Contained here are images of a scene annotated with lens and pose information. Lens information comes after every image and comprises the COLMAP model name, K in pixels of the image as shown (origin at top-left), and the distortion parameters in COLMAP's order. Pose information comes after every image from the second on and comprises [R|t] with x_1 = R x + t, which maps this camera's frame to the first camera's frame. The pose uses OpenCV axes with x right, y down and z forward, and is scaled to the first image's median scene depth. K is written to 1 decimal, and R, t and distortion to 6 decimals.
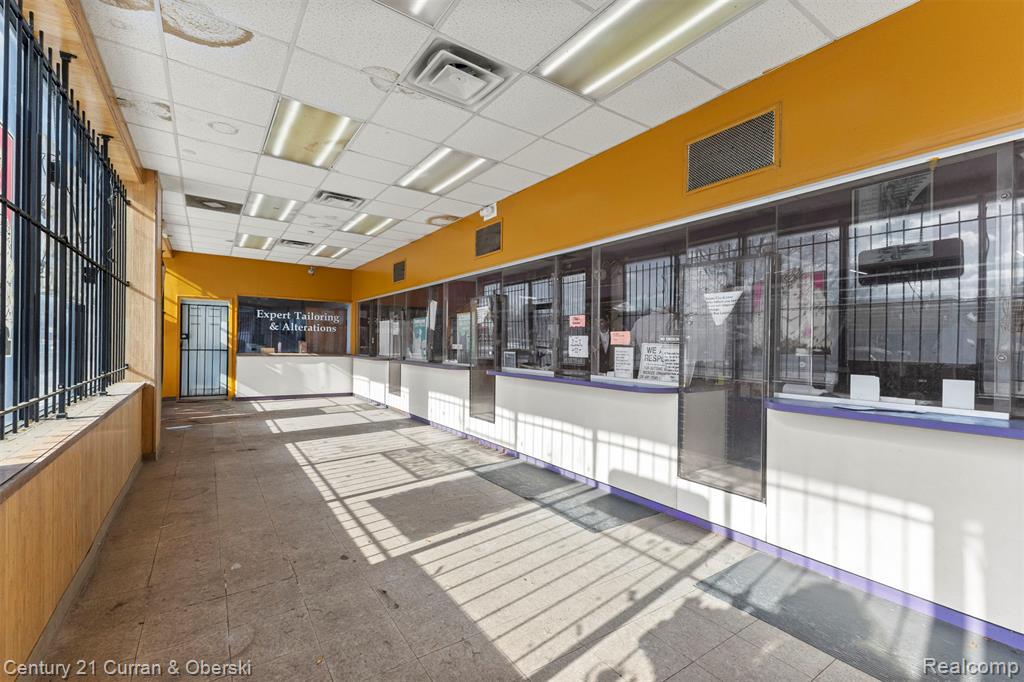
lens RADIAL K [[446.2, 0, 511.5], [0, 446.2, 342.8], [0, 0, 1]] dist [0.008476, 0.000091]
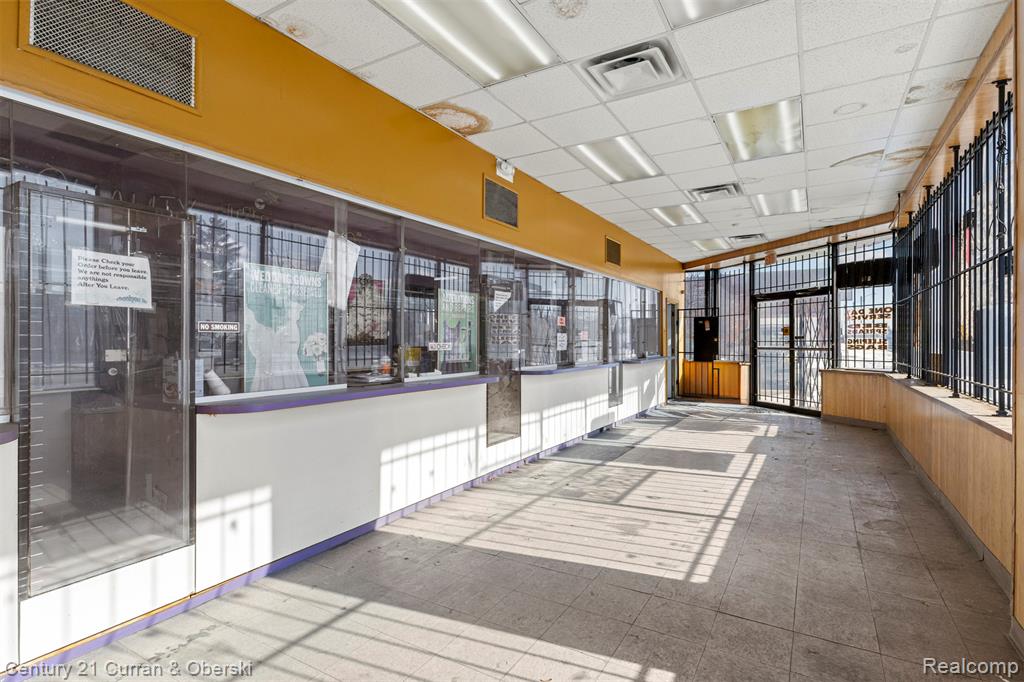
lens RADIAL K [[509.9, 0, 513.3], [0, 509.9, 338.6], [0, 0, 1]] dist [0.003746, -0.000018]
pose [[-0.420627, -0.010244, 0.907176, -1.158324], [-0.010488, 0.999924, 0.006429, -0.009832], [-0.907173, -0.006810, -0.420702, 1.829909]]
